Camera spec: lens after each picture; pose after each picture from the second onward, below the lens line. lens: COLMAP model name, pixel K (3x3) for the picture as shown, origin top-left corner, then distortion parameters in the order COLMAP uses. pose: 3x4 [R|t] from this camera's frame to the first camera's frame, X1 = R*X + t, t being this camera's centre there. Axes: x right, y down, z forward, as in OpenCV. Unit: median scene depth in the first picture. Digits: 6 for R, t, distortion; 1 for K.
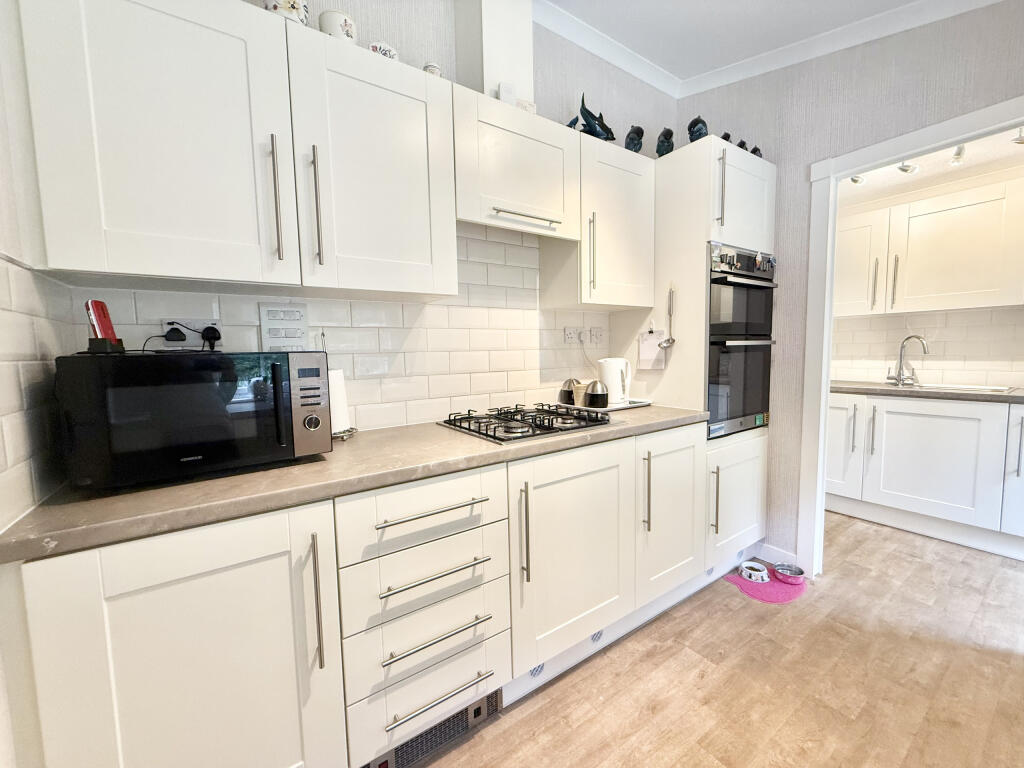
lens RADIAL K [[408.7, 0, 508.0], [0, 408.7, 383.5], [0, 0, 1]] dist [0.000090, -0.000356]
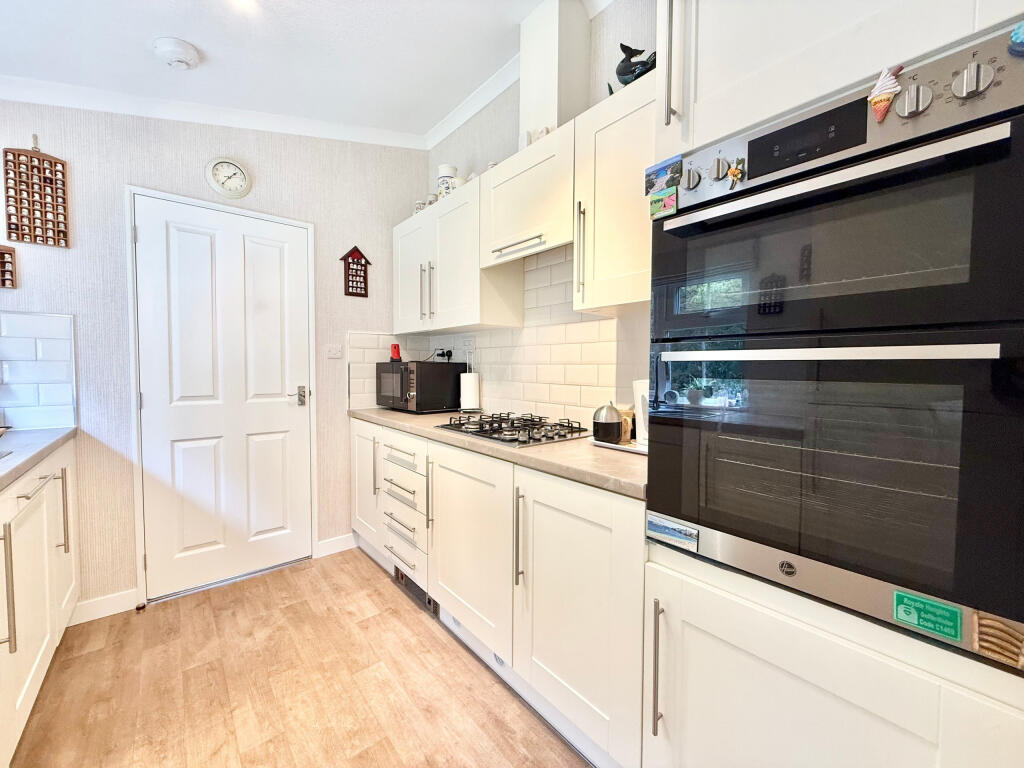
lens RADIAL K [[408.7, 0, 509.9], [0, 408.7, 383.2], [0, 0, 1]] dist [0.000090, -0.000356]
pose [[0.097808, 0.061912, -0.993278, 1.075893], [-0.087623, 0.994723, 0.053374, -0.081694], [0.991340, 0.081813, 0.102717, 0.820187]]
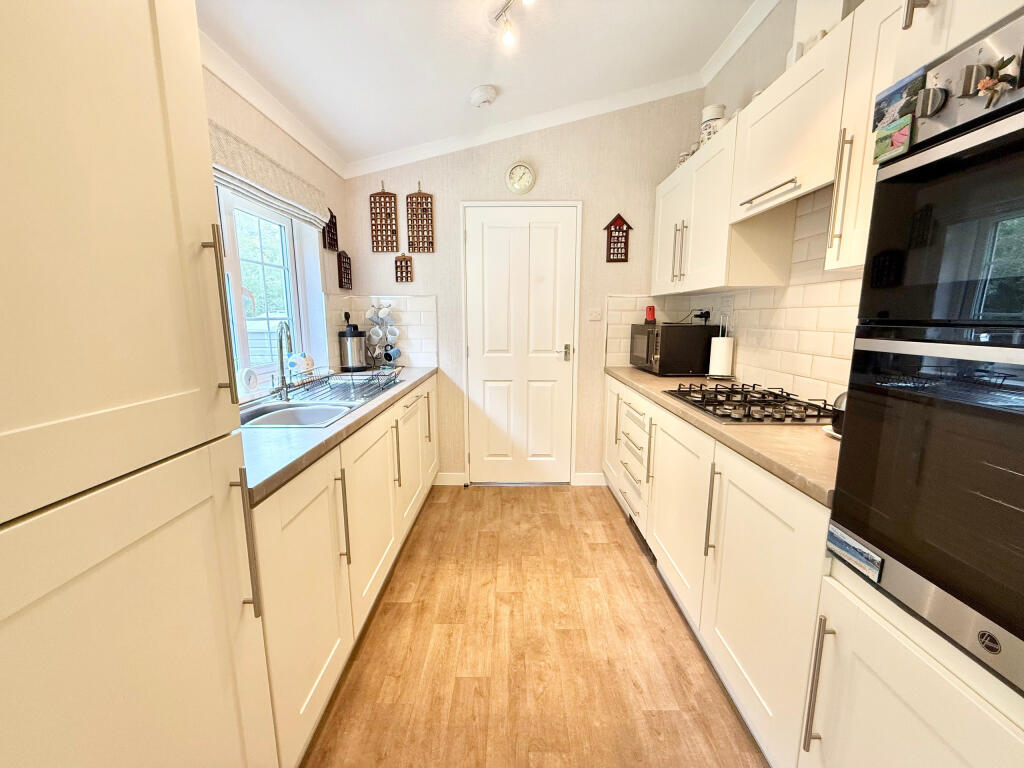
lens RADIAL K [[408.7, 0, 508.5], [0, 408.7, 383.7], [0, 0, 1]] dist [0.000090, -0.000356]
pose [[-0.571468, 0.154210, -0.806004, 1.133420], [-0.052444, 0.973314, 0.223404, -0.141220], [0.818947, 0.169939, -0.548131, 1.009866]]
